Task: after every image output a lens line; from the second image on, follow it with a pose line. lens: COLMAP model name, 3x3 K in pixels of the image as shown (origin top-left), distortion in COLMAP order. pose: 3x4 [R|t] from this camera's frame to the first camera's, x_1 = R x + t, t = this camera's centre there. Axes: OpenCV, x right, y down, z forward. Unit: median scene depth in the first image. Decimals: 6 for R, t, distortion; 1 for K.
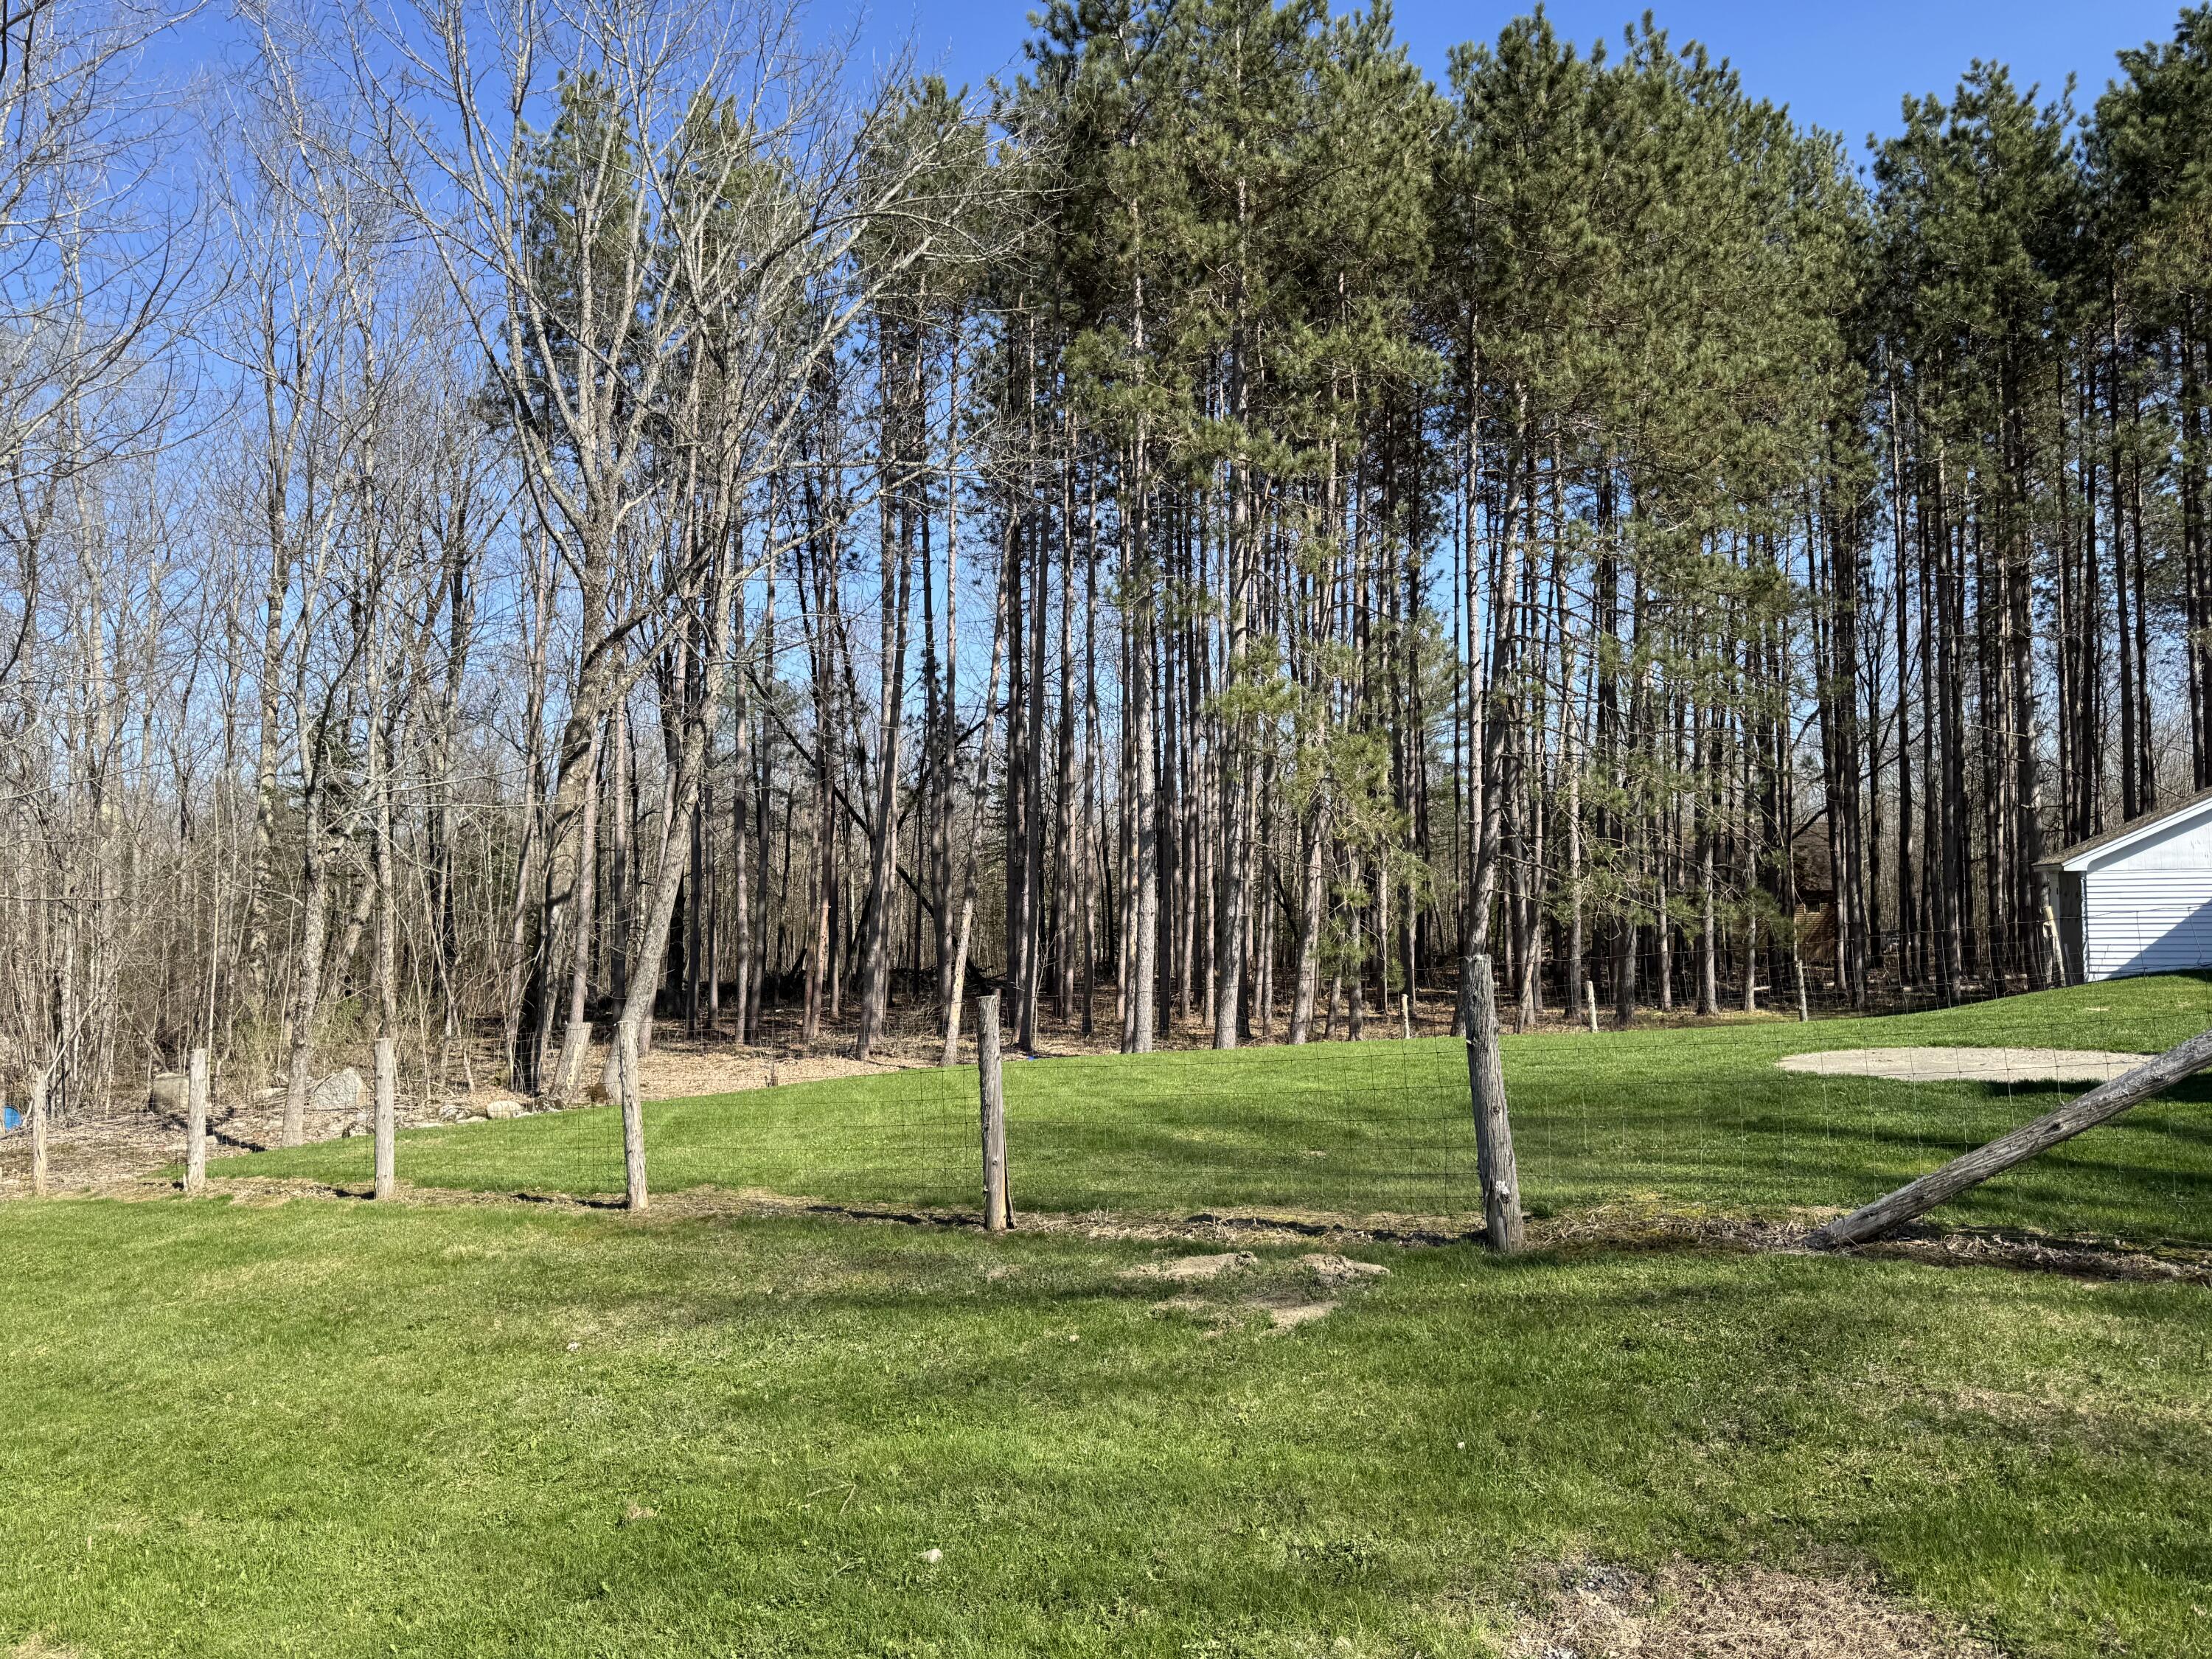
lens RADIAL K [[1550.1, 0, 1105.3], [0, 1550.1, 837.1], [0, 0, 1]] dist [0.116228, -0.163860]
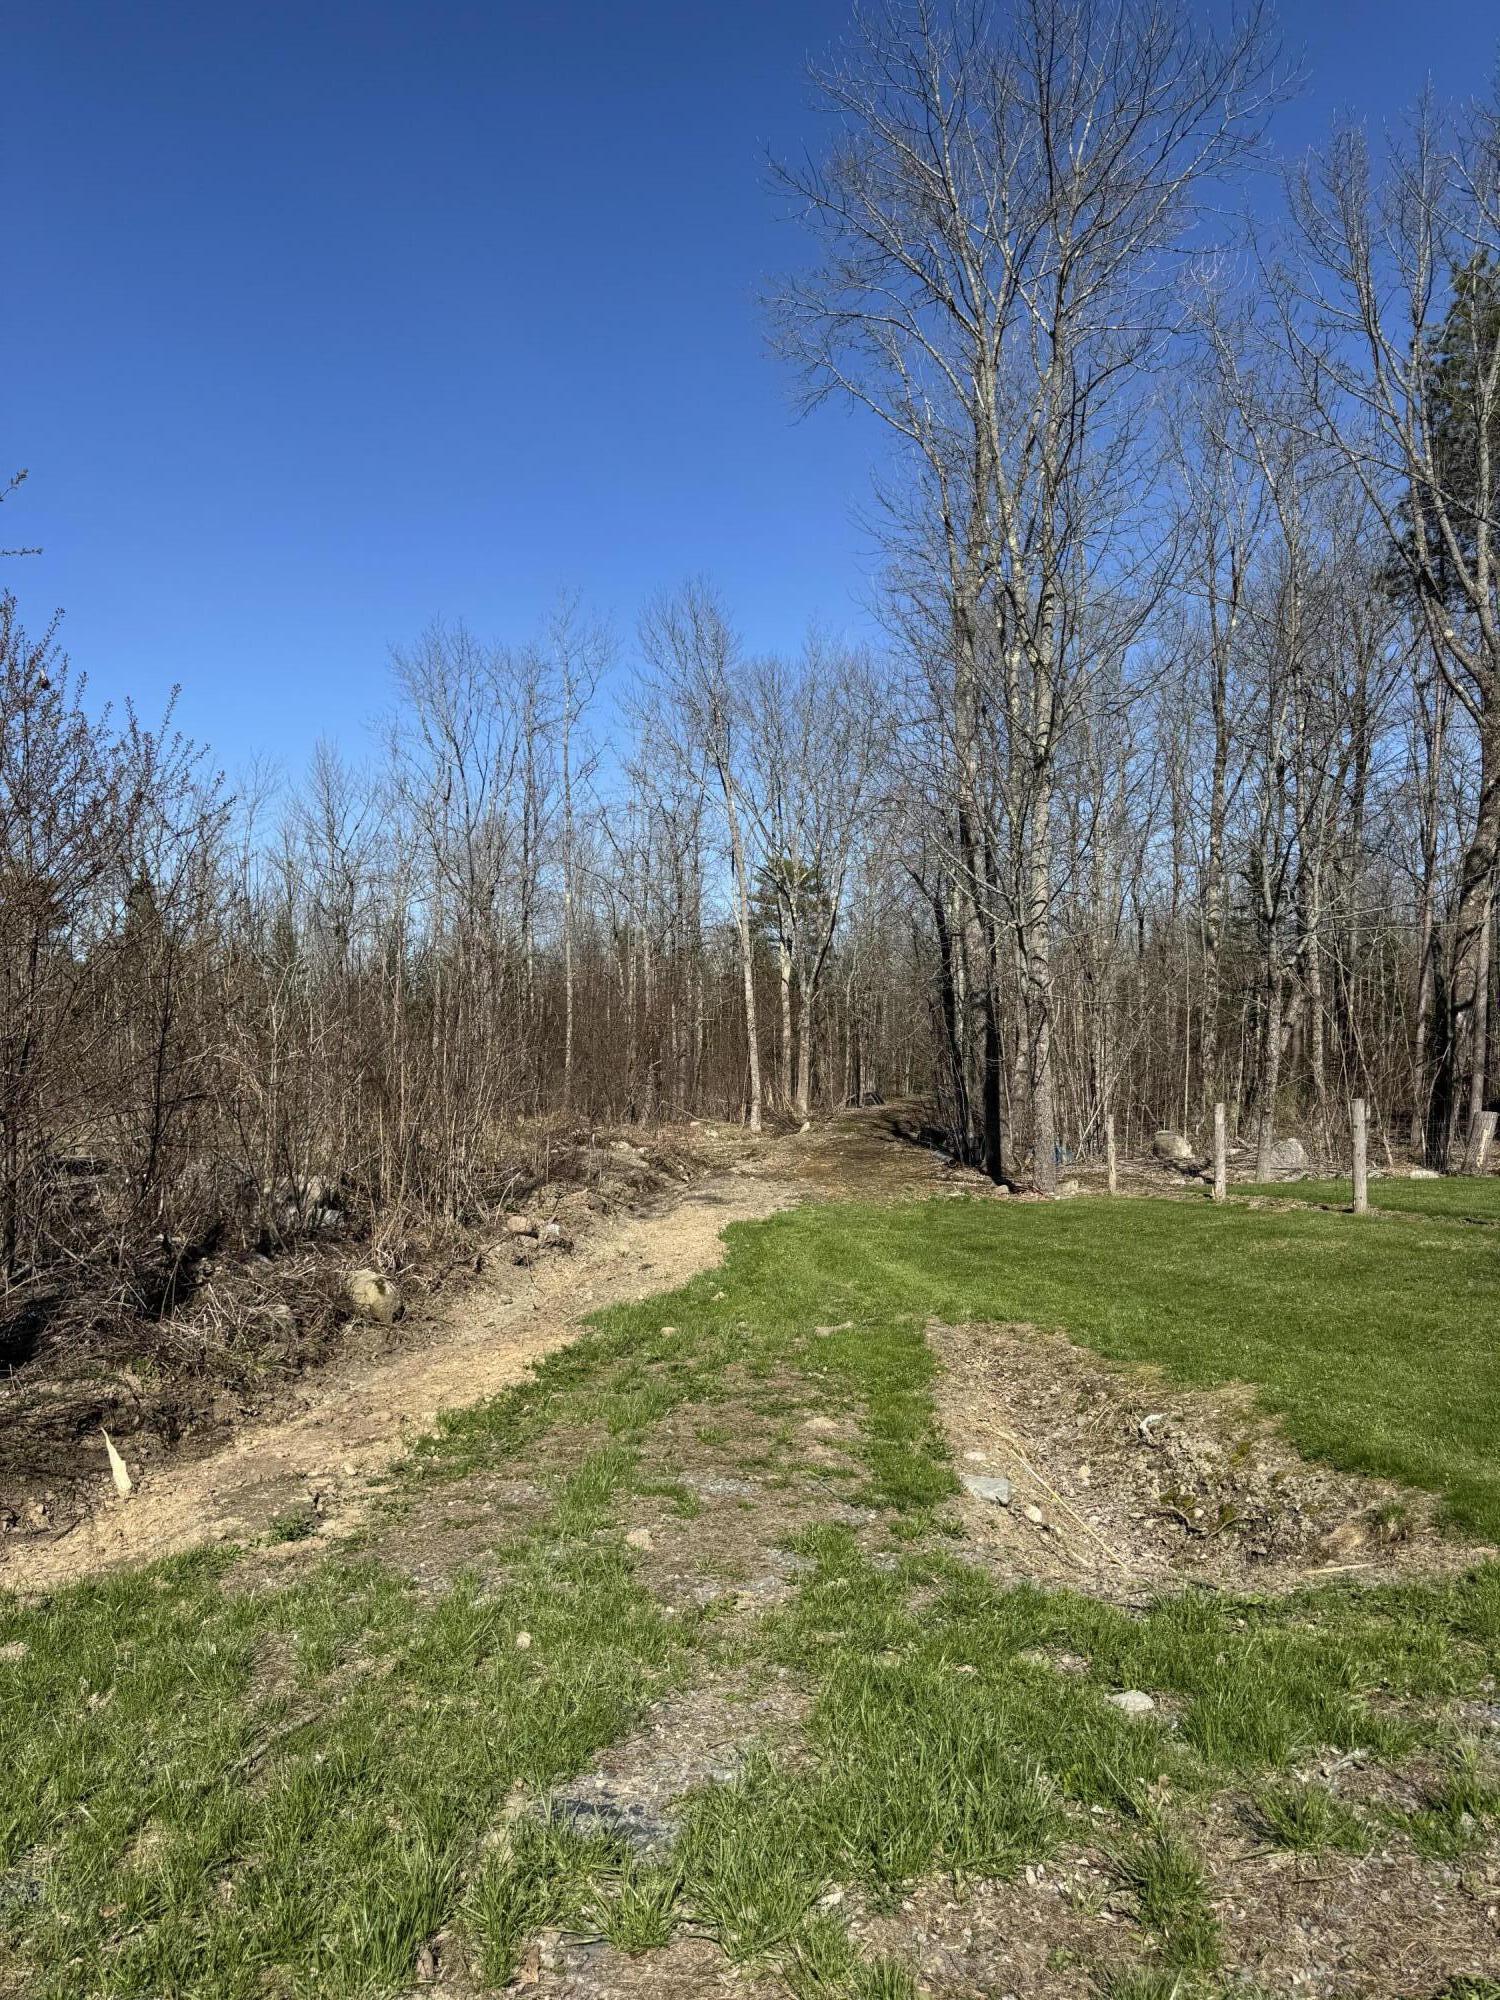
lens RADIAL K [[1401.6, 0, 757.1], [0, 1401.6, 996.2], [0, 0, 1]] dist [0.116228, -0.163860]
pose [[0.709875, -0.002502, -0.704323, 0.021417], [0.023112, 0.999538, 0.019744, -0.000419], [0.703948, -0.030294, 0.709605, -0.105585]]
